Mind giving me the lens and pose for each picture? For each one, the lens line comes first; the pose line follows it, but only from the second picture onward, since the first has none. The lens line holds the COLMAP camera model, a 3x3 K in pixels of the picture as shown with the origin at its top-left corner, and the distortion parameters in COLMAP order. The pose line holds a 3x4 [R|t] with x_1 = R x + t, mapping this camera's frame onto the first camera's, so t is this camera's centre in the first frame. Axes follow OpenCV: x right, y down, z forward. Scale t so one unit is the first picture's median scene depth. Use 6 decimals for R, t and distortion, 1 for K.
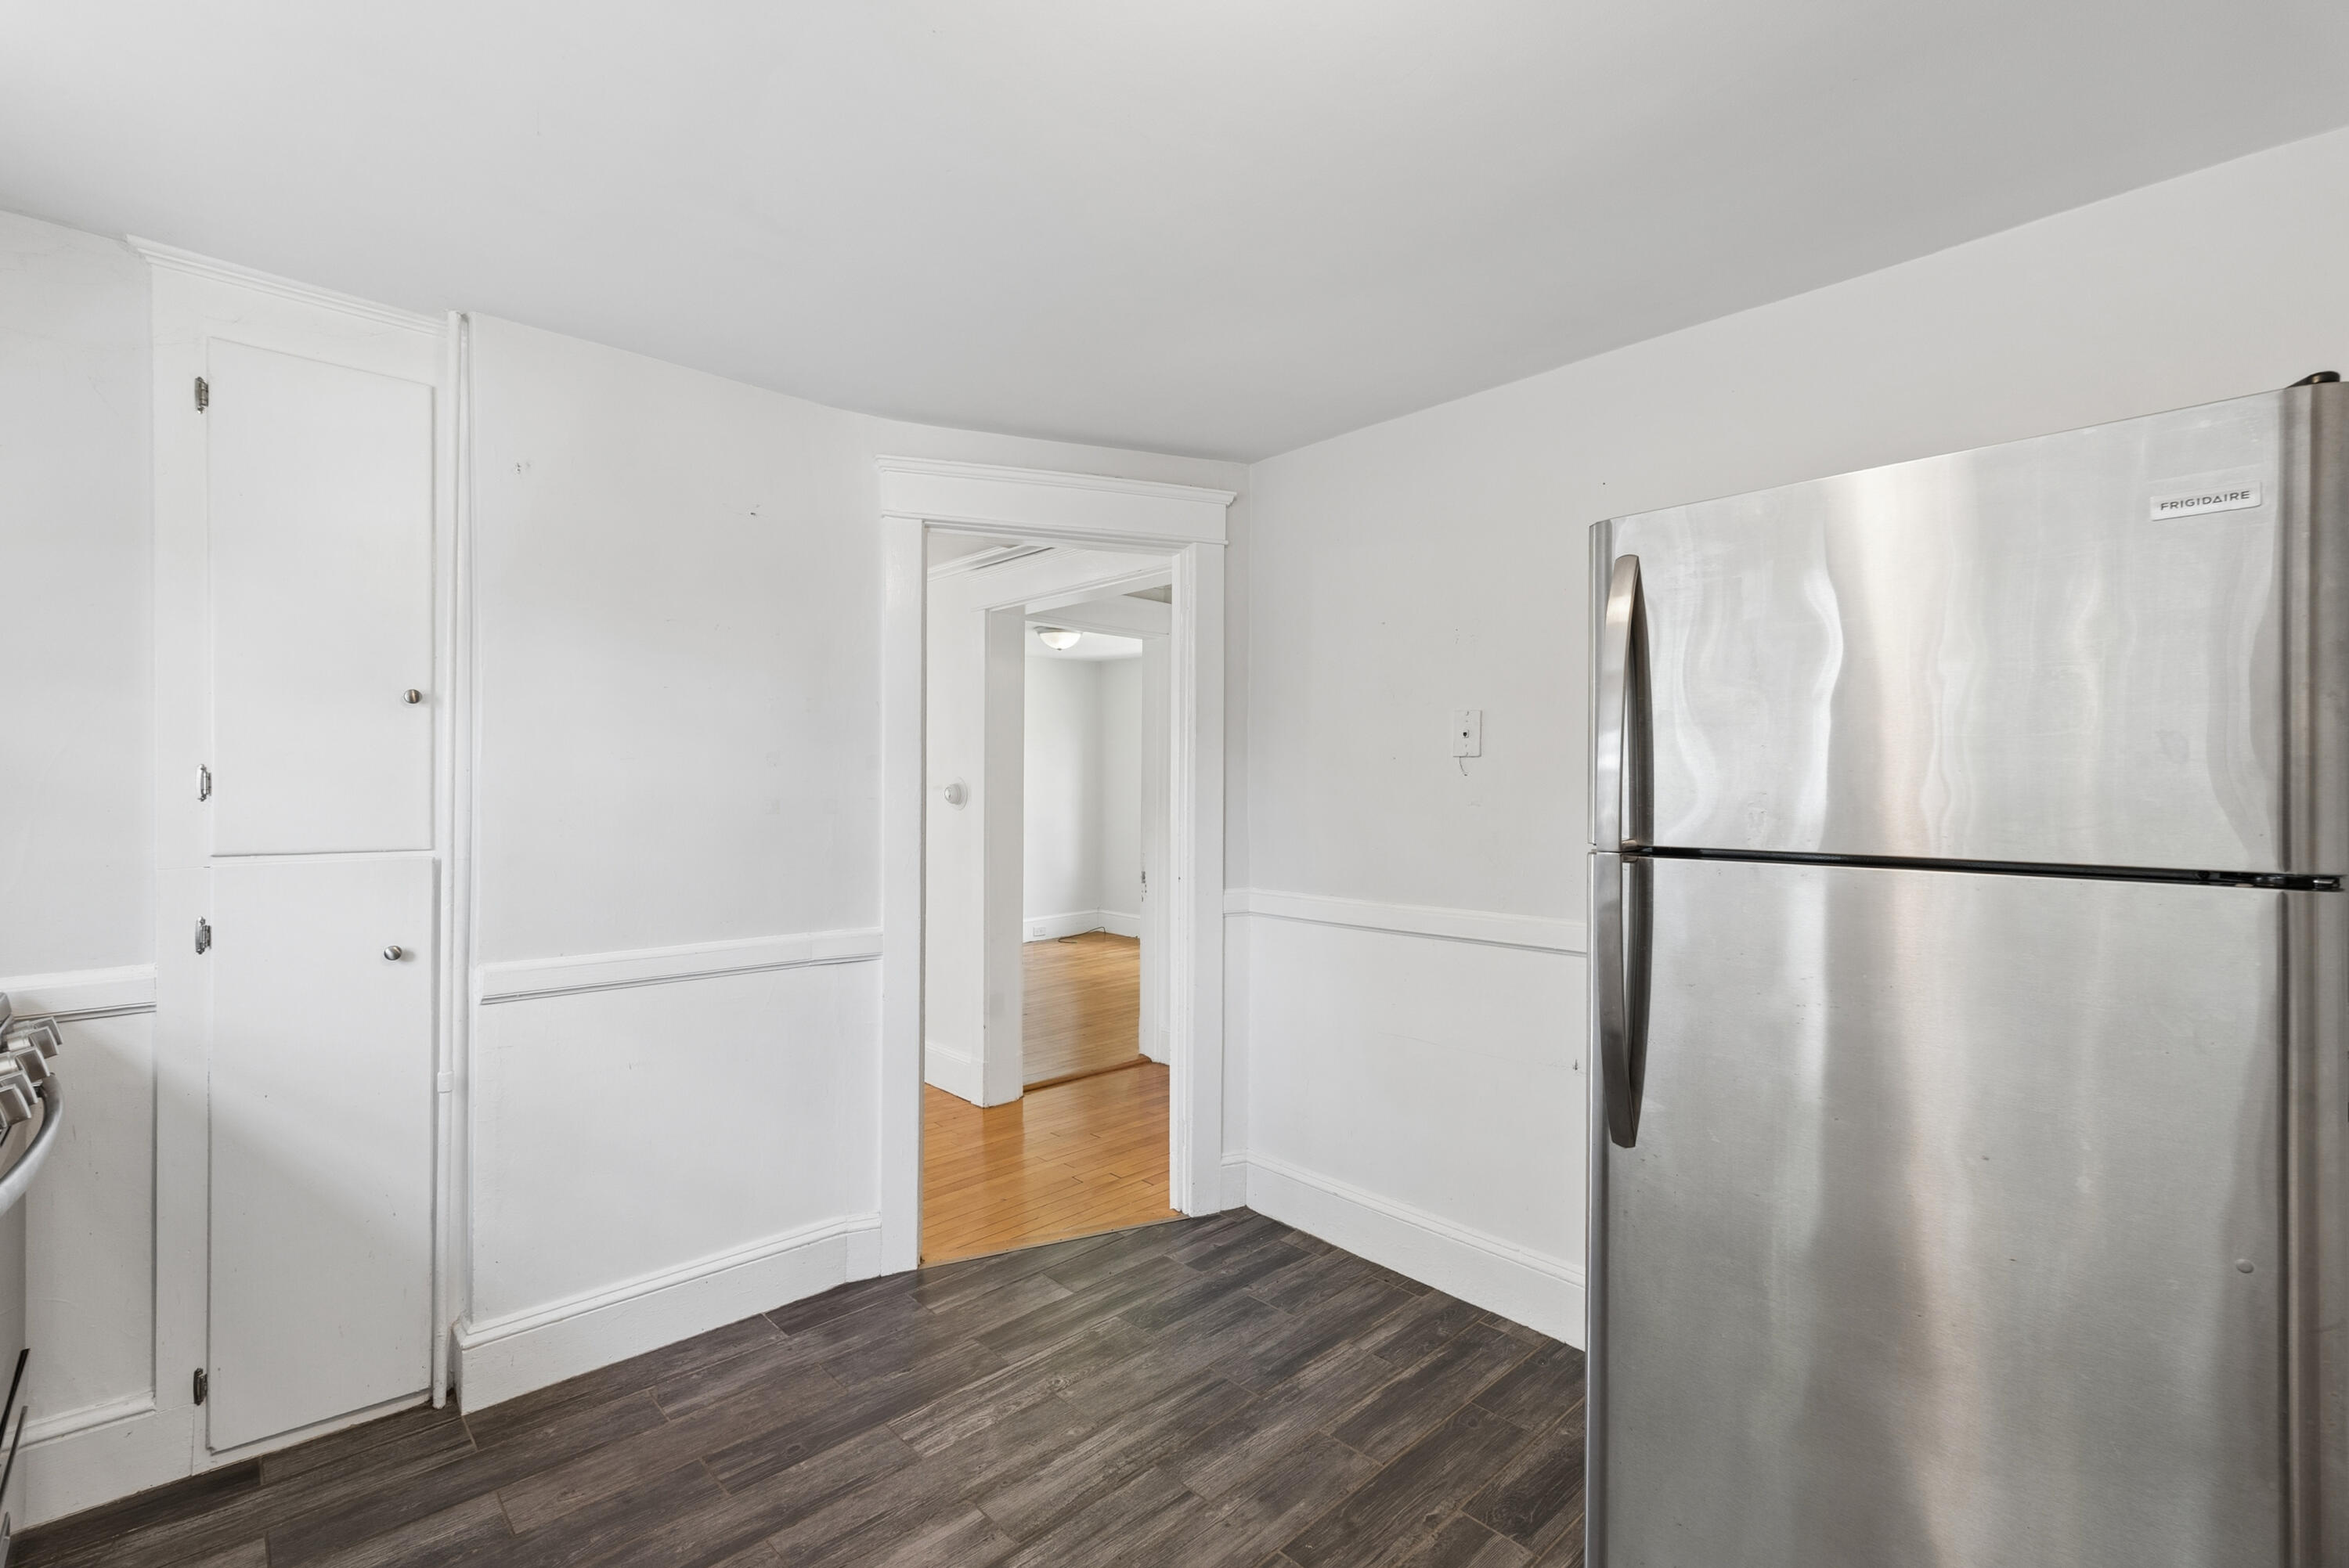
lens RADIAL K [[1026.9, 0, 1170.2], [0, 1026.9, 784.9], [0, 0, 1]] dist [0.000317, -0.000224]
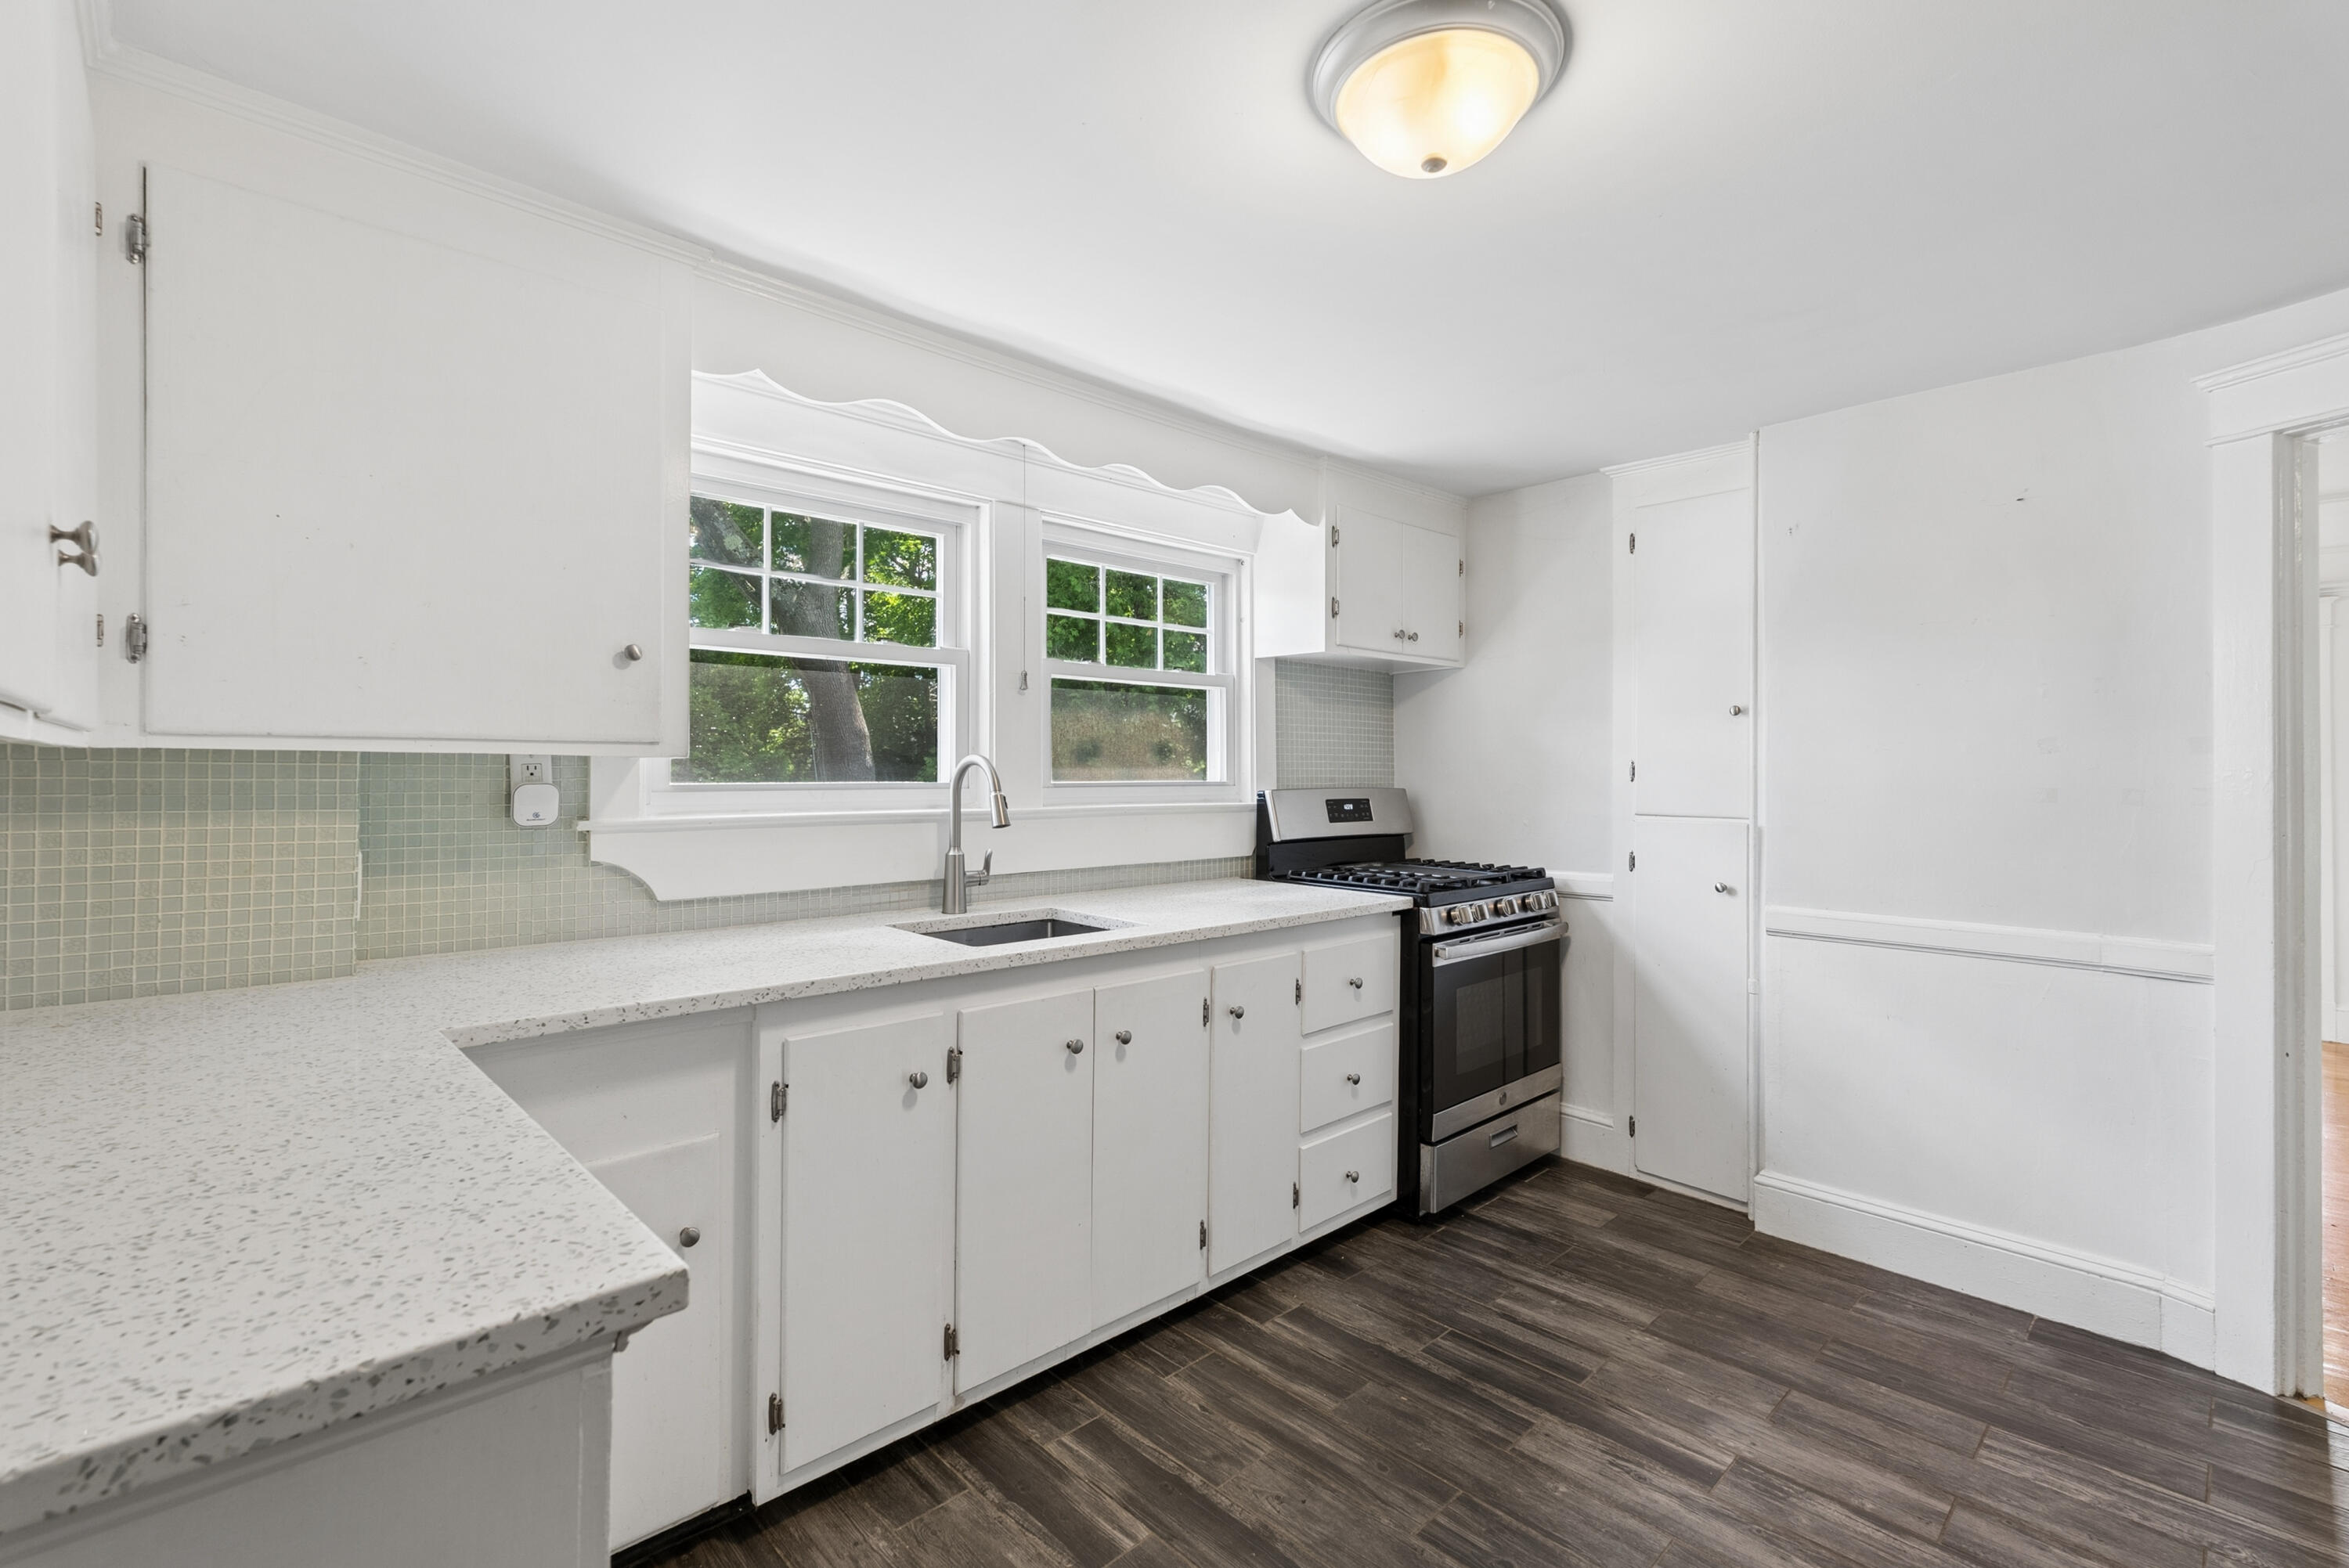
lens RADIAL K [[1026.9, 0, 1161.6], [0, 1026.9, 743.6], [0, 0, 1]] dist [0.000317, -0.000224]
pose [[-0.003638, -0.026137, -0.999652, 0.702267], [0.001632, 0.999657, -0.026143, -0.003820], [0.999992, -0.001727, -0.003594, 0.208714]]
